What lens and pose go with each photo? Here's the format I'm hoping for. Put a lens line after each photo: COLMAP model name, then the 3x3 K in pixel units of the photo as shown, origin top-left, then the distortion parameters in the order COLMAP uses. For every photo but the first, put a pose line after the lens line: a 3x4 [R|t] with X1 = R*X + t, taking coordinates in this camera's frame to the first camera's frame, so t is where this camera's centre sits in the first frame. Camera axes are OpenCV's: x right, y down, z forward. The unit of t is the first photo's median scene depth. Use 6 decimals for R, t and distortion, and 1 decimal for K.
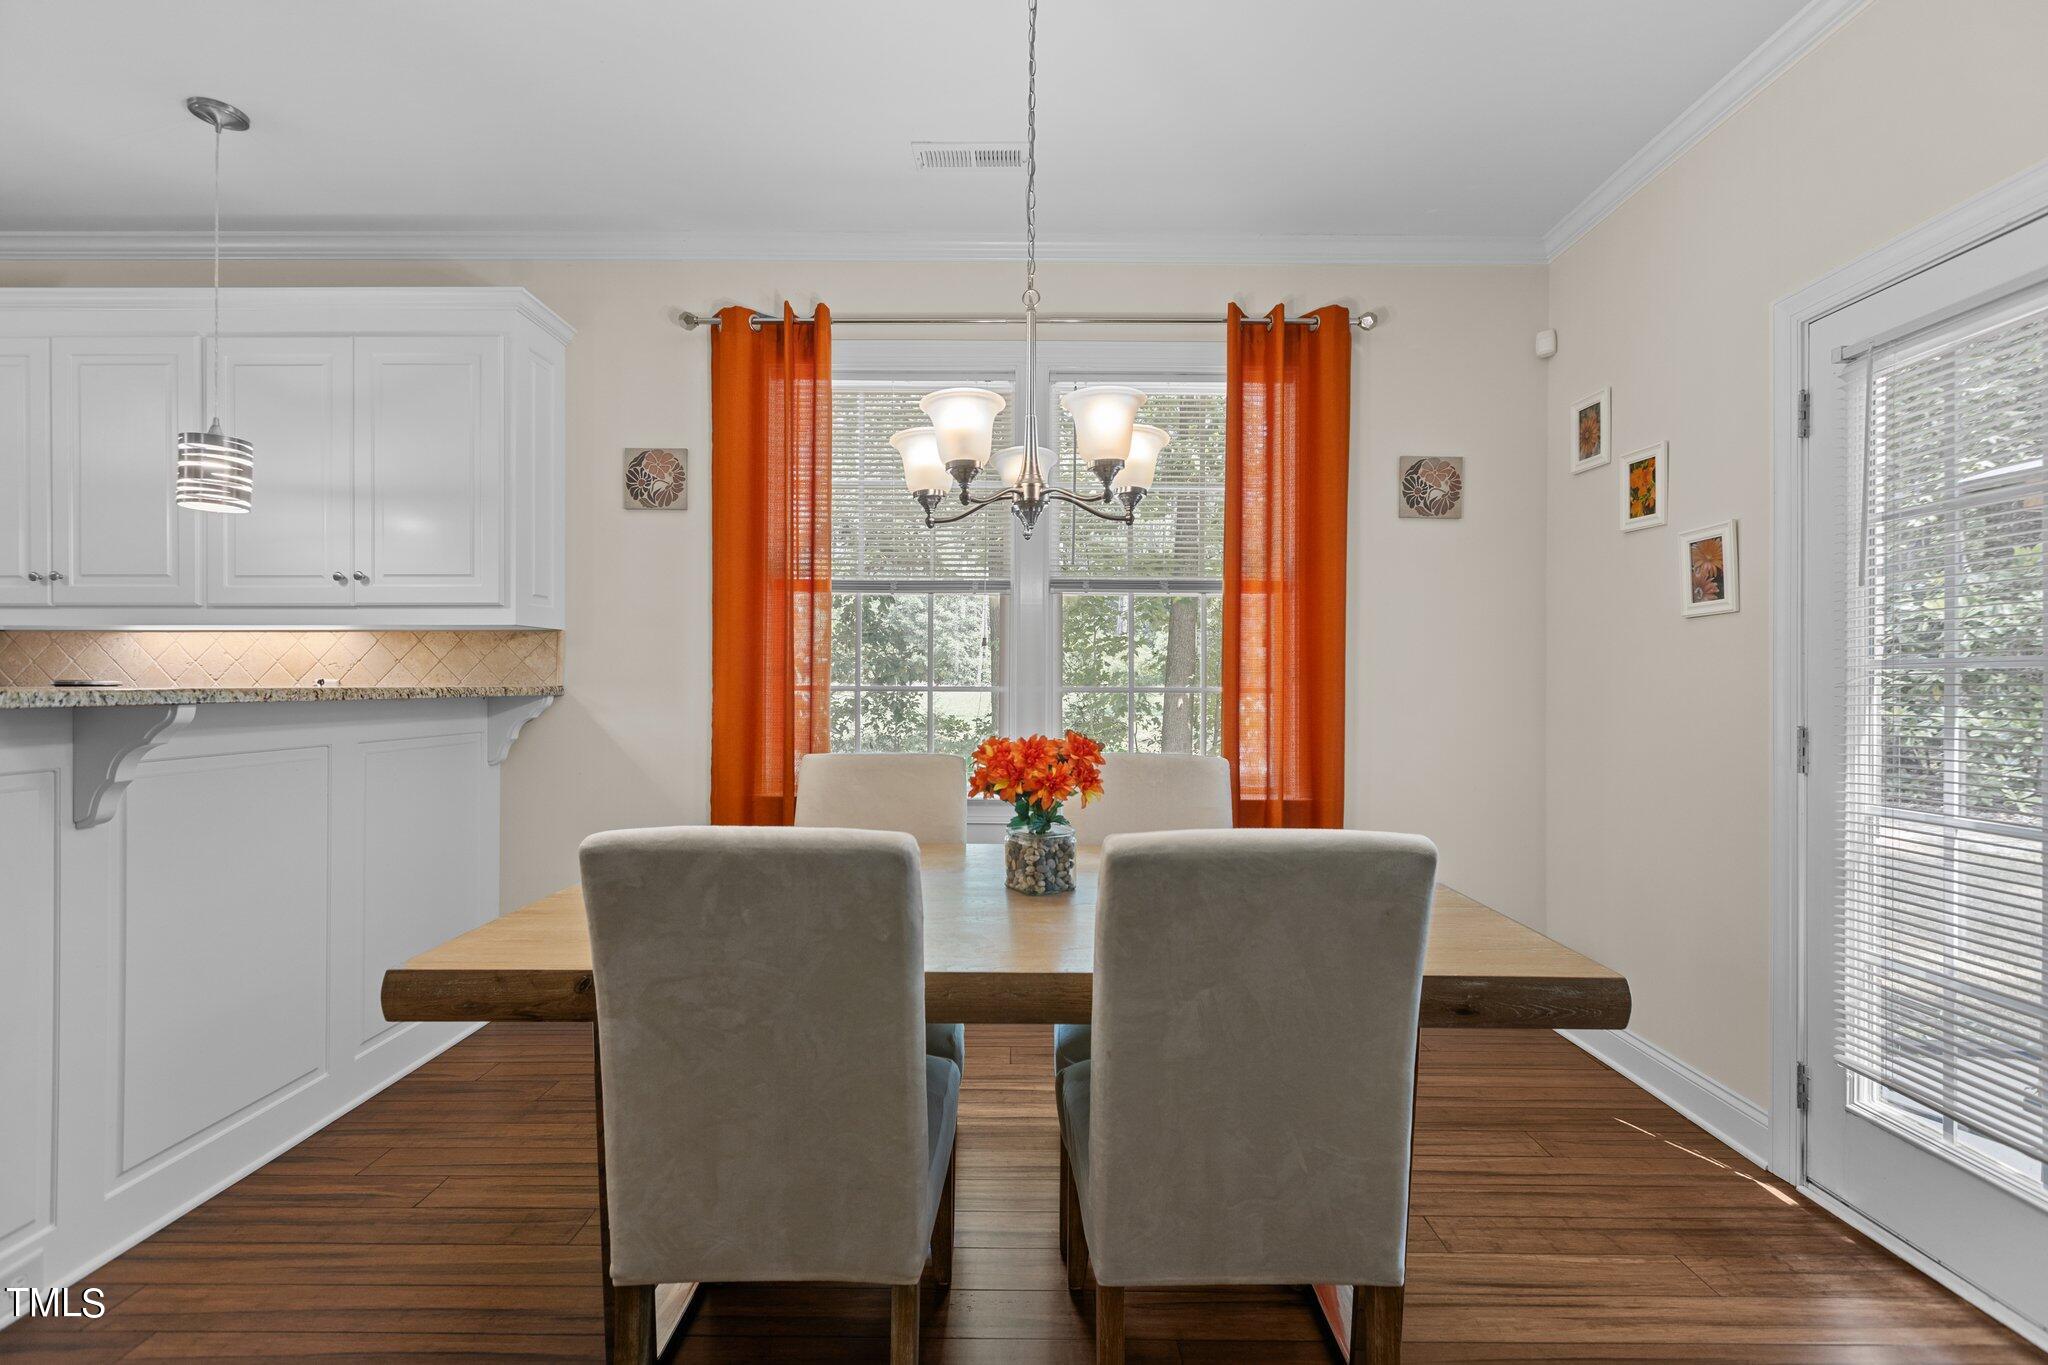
lens RADIAL K [[920.9, 0, 1027.4], [0, 920.9, 677.6], [0, 0, 1]] dist [0.005429, 0.000608]
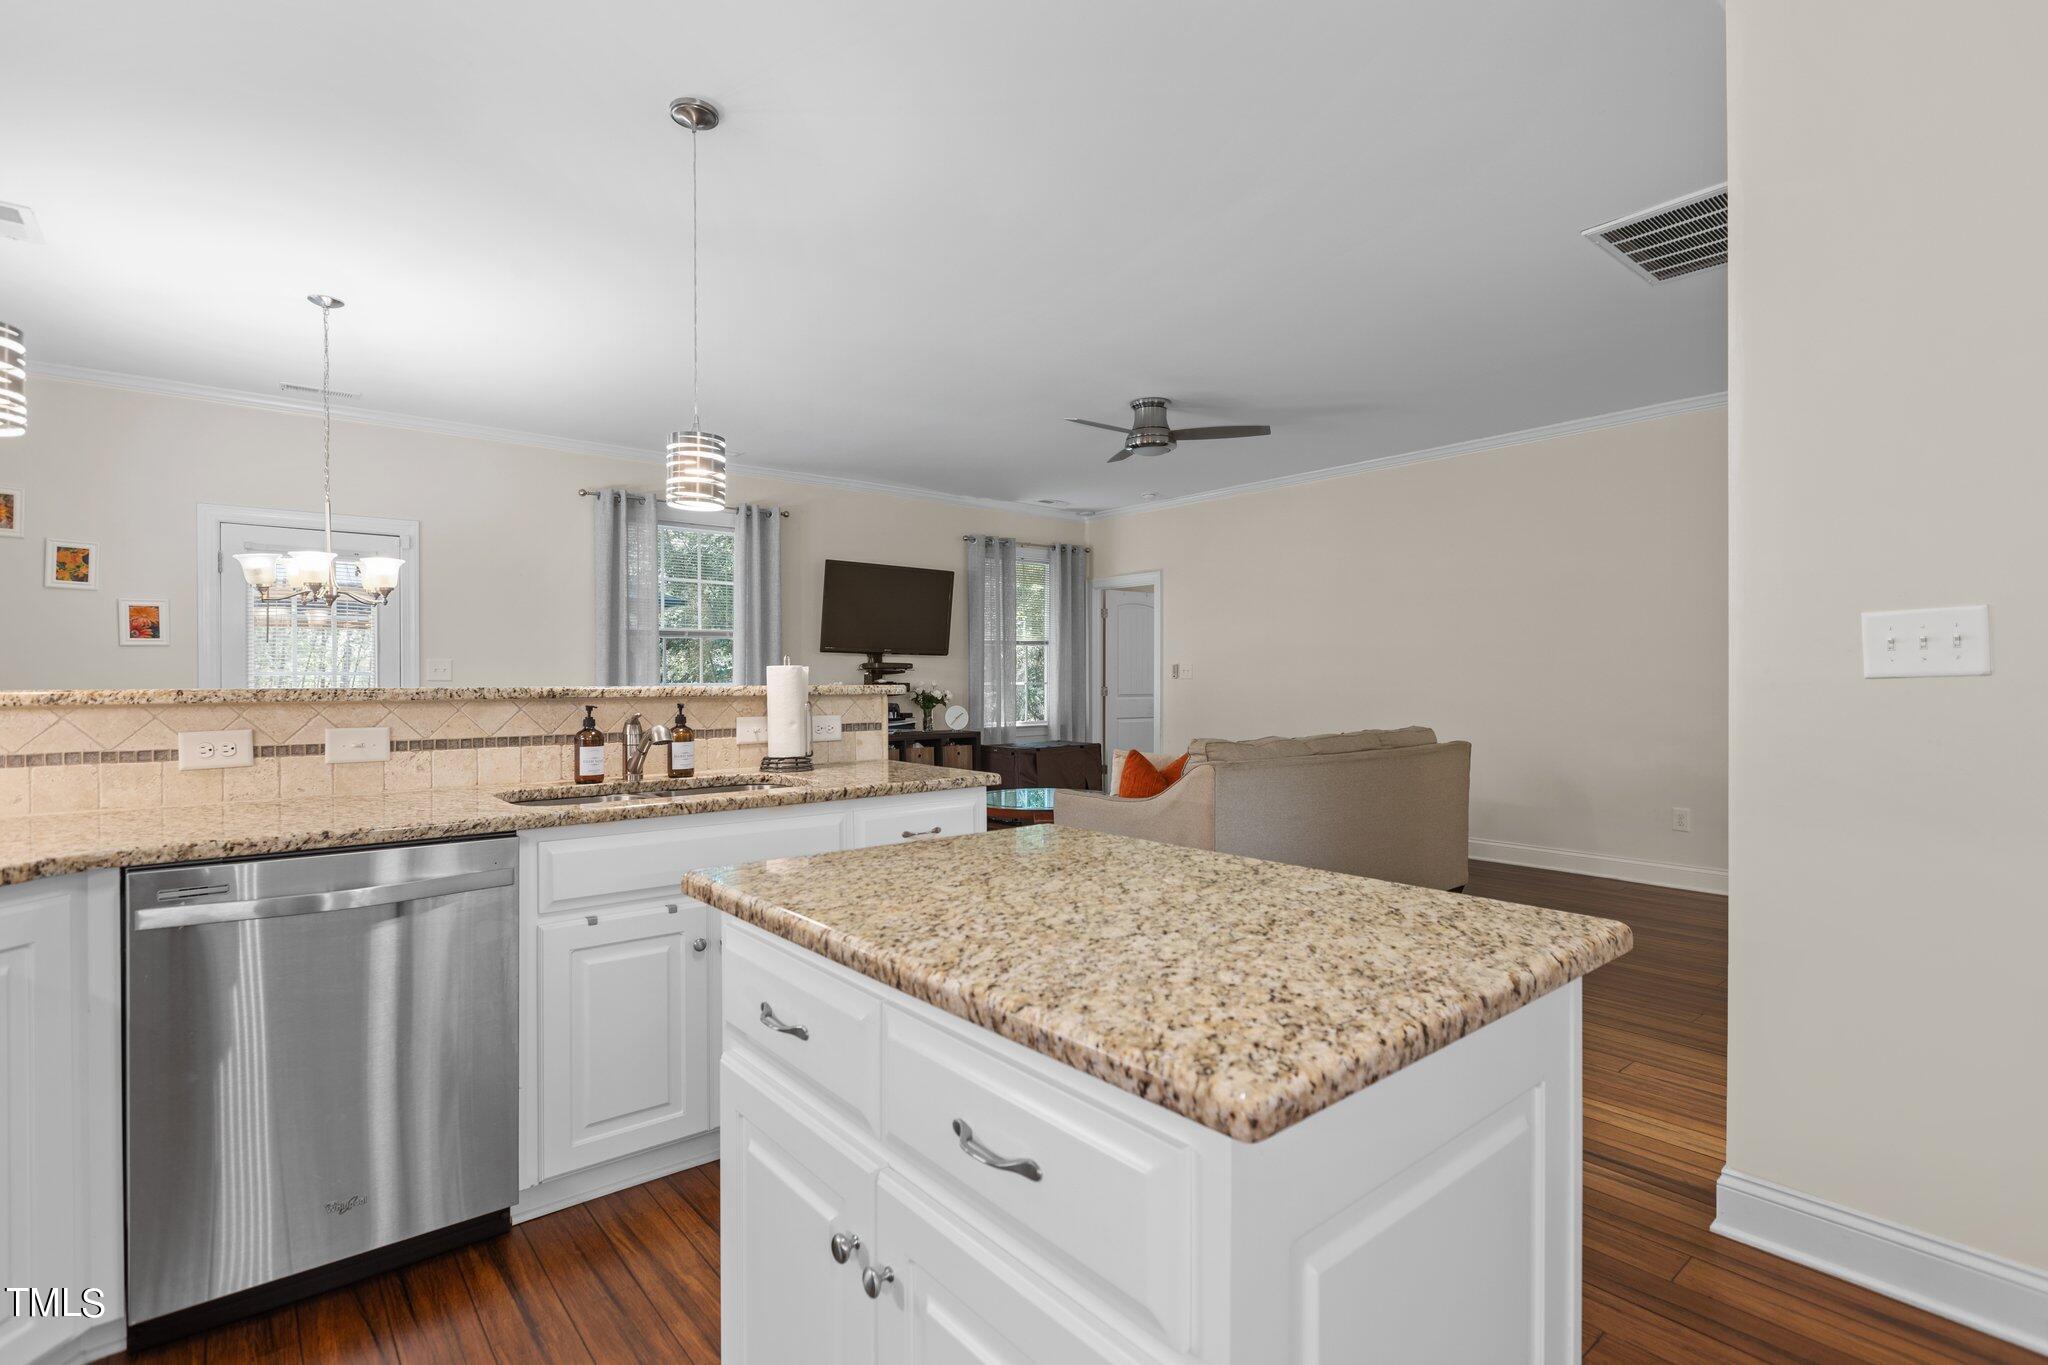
lens RADIAL K [[973.8, 0, 1009.6], [0, 973.8, 688.1], [0, 0, 1]] dist [-0.003310, -0.000902]
pose [[-0.633573, -0.008180, 0.773640, -1.534830], [-0.004351, 0.999966, 0.007009, -0.002010], [-0.773671, 0.001074, -0.633587, 0.704279]]
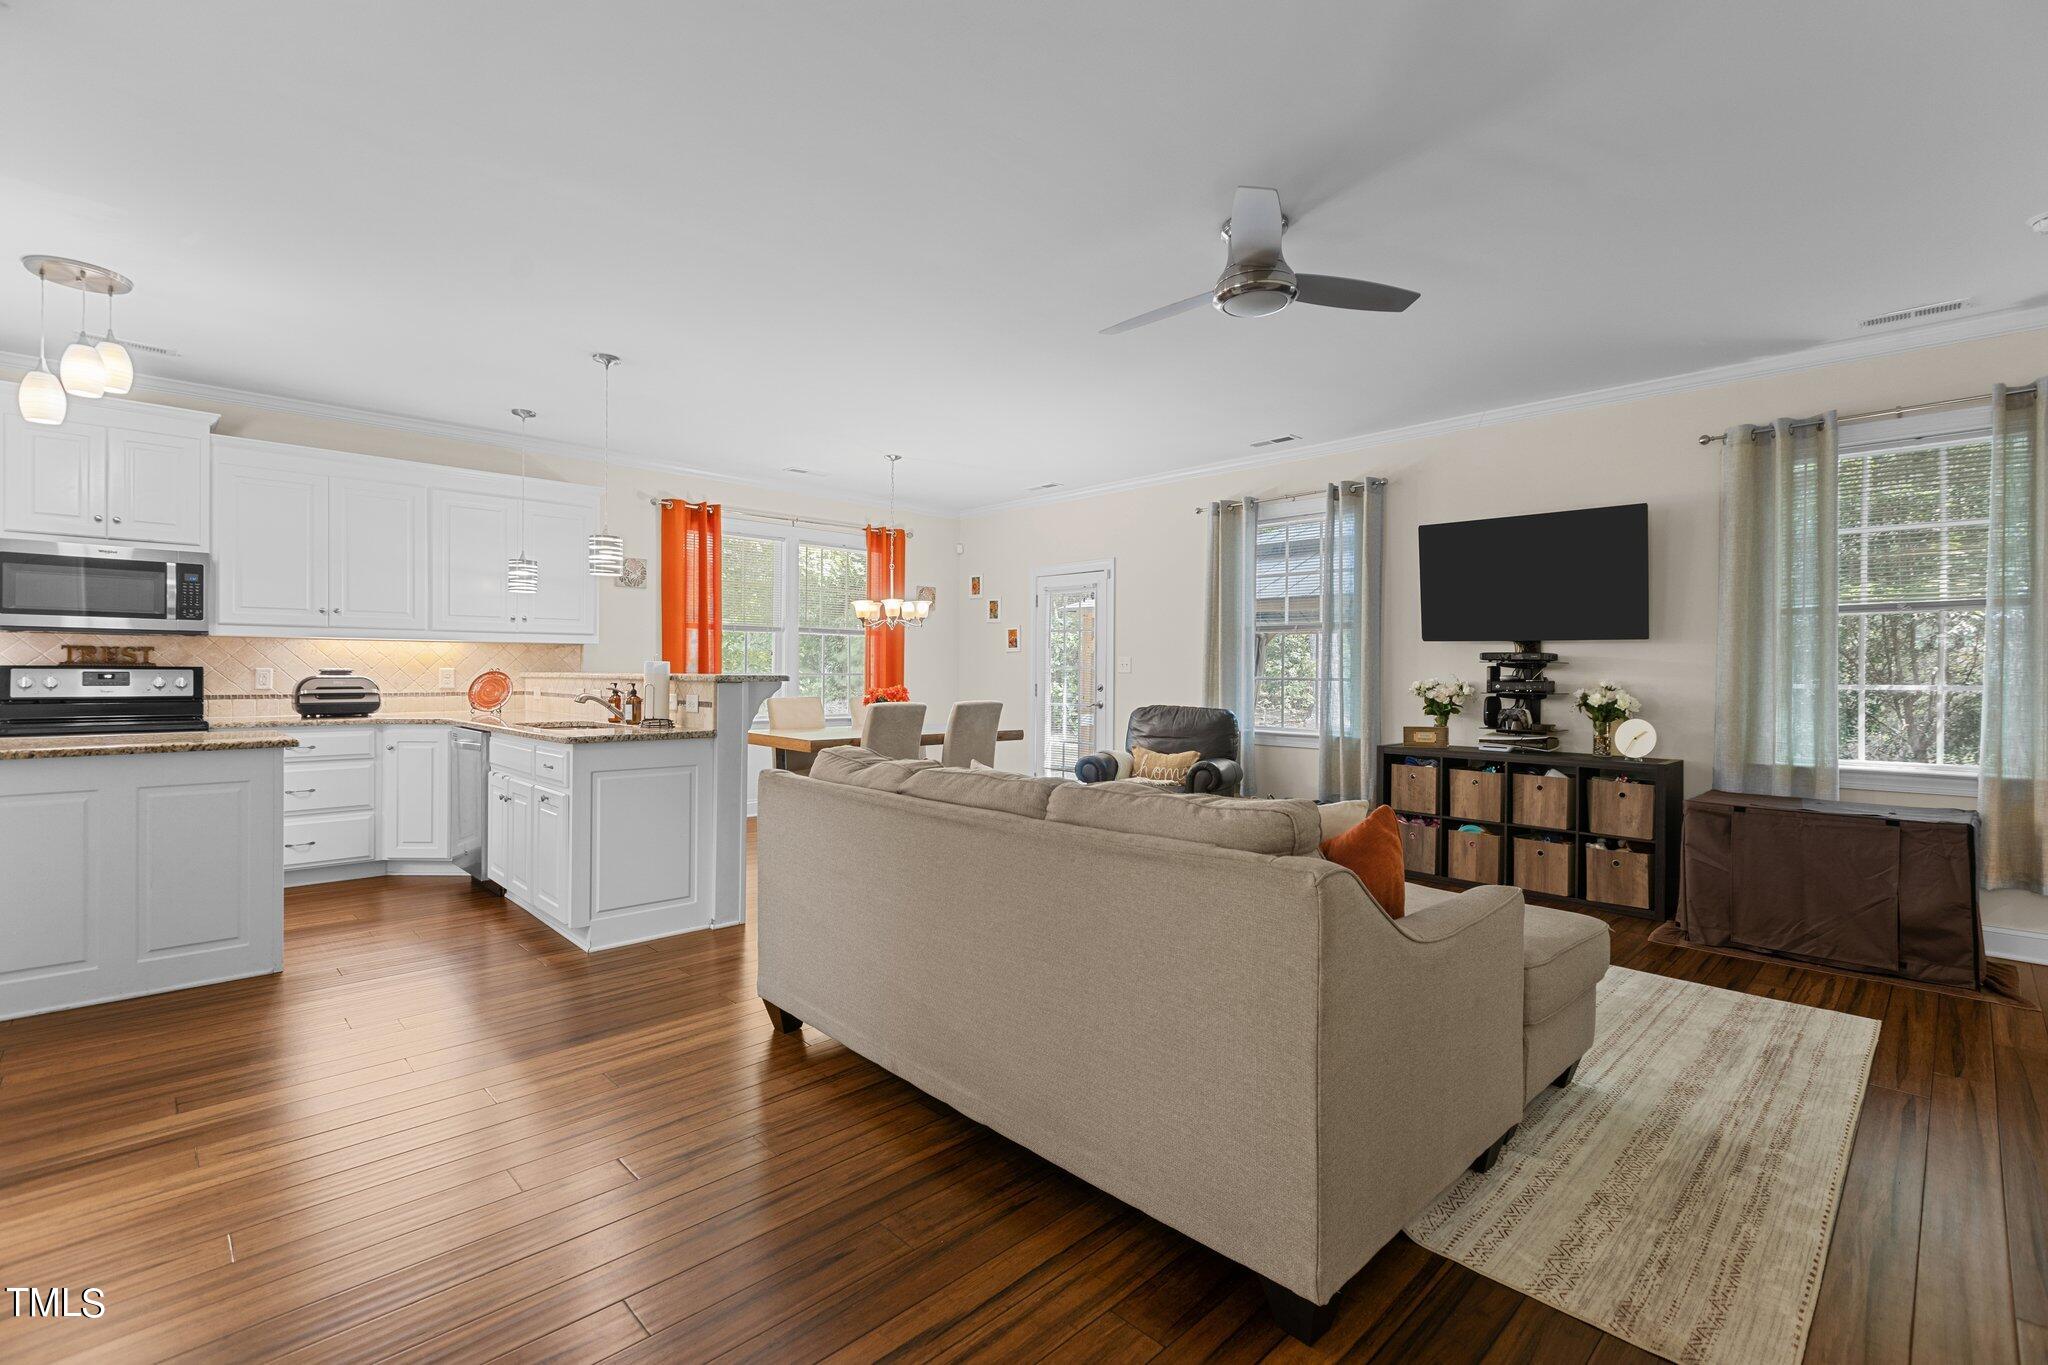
lens RADIAL K [[920.9, 0, 1026.4], [0, 920.9, 674.0], [0, 0, 1]] dist [0.005429, 0.000608]
pose [[0.711898, 0.000763, 0.702282, -1.252222], [-0.009815, 0.999913, 0.008864, -0.014653], [-0.702214, -0.013203, 0.711843, -1.125875]]
